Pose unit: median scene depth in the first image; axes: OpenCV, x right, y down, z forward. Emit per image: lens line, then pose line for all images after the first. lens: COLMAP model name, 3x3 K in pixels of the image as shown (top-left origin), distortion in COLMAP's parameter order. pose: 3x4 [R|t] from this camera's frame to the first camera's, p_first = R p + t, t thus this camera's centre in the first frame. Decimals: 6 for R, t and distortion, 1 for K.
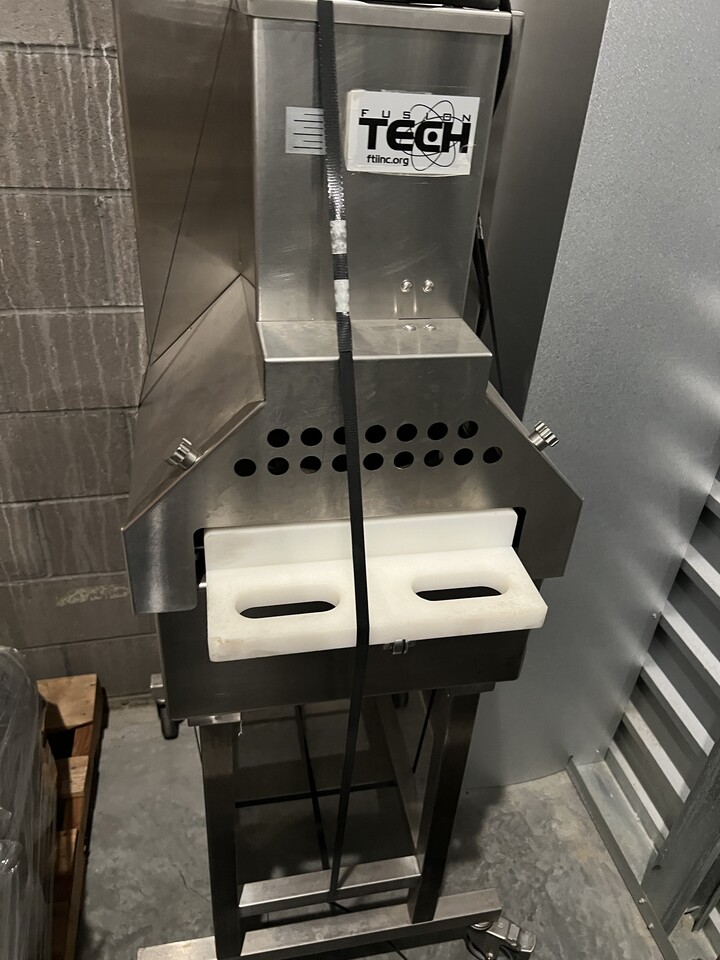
lens RADIAL K [[737.9, 0, 361.7], [0, 737.9, 485.7], [0, 0, 1]] dist [0.048284, -0.062258]
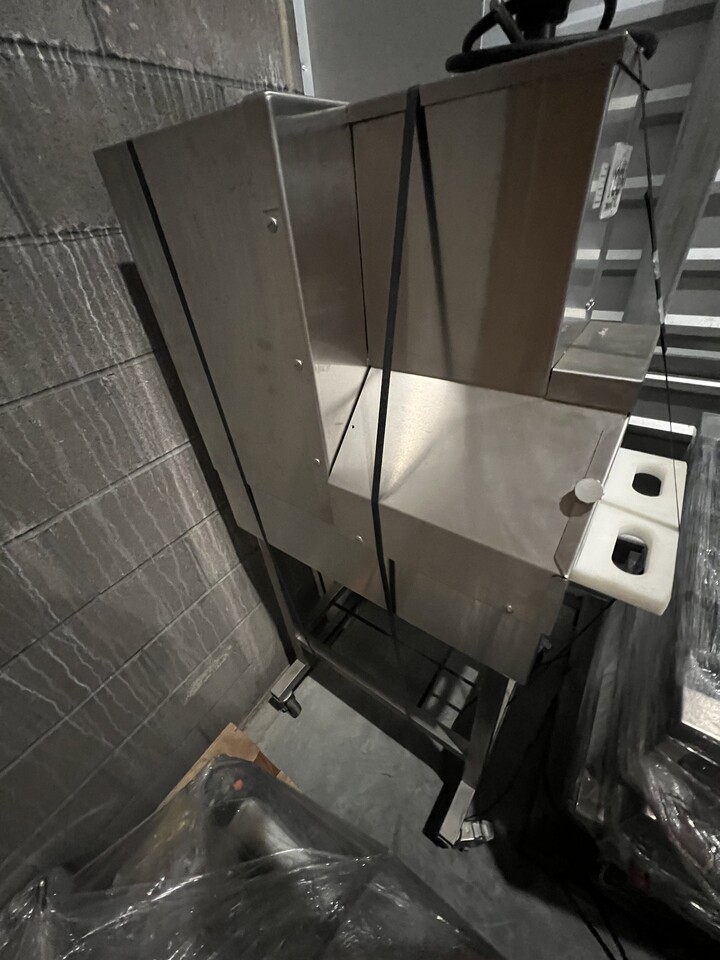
lens RADIAL K [[386.1, 0, 363.5], [0, 386.1, 477.9], [0, 0, 1]] dist [-0.001042, -0.000370]
pose [[0.724829, -0.500706, 0.473198, -0.462047], [0.480199, 0.859703, 0.174126, -0.200283], [-0.493996, 0.101018, 0.863576, 0.388900]]
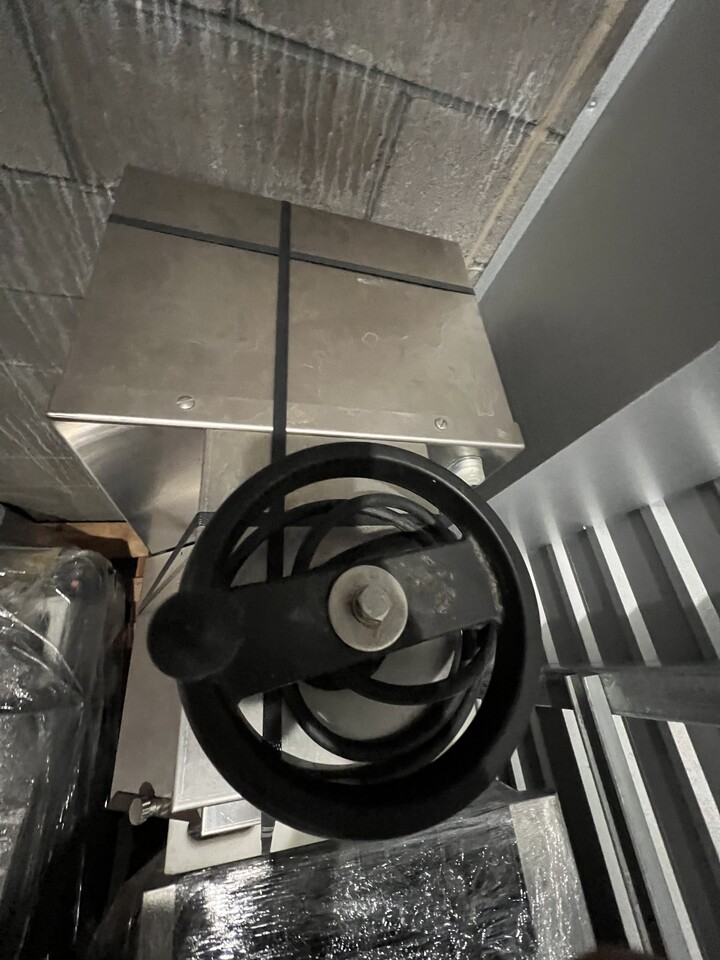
lens RADIAL K [[386.1, 0, 363.5], [0, 386.1, 477.9], [0, 0, 1]] dist [-0.001042, -0.000370]
pose [[0.972383, 0.187753, 0.138638, -0.037183], [-0.231495, 0.851464, 0.470553, -0.584965], [-0.029697, -0.489651, 0.871412, 0.401934]]
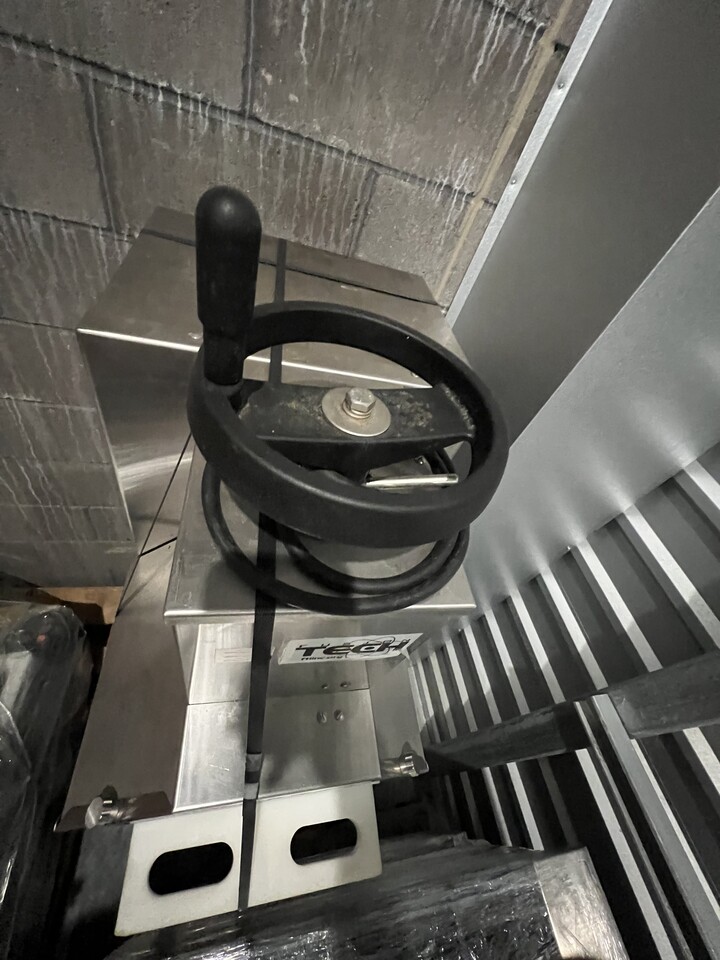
lens RADIAL K [[386.1, 0, 363.5], [0, 386.1, 477.9], [0, 0, 1]] dist [-0.001042, -0.000370]
pose [[0.973591, 0.190426, 0.125931, -0.012692], [-0.215905, 0.947271, 0.236775, -0.456881], [-0.074203, -0.257711, 0.963369, 0.314123]]
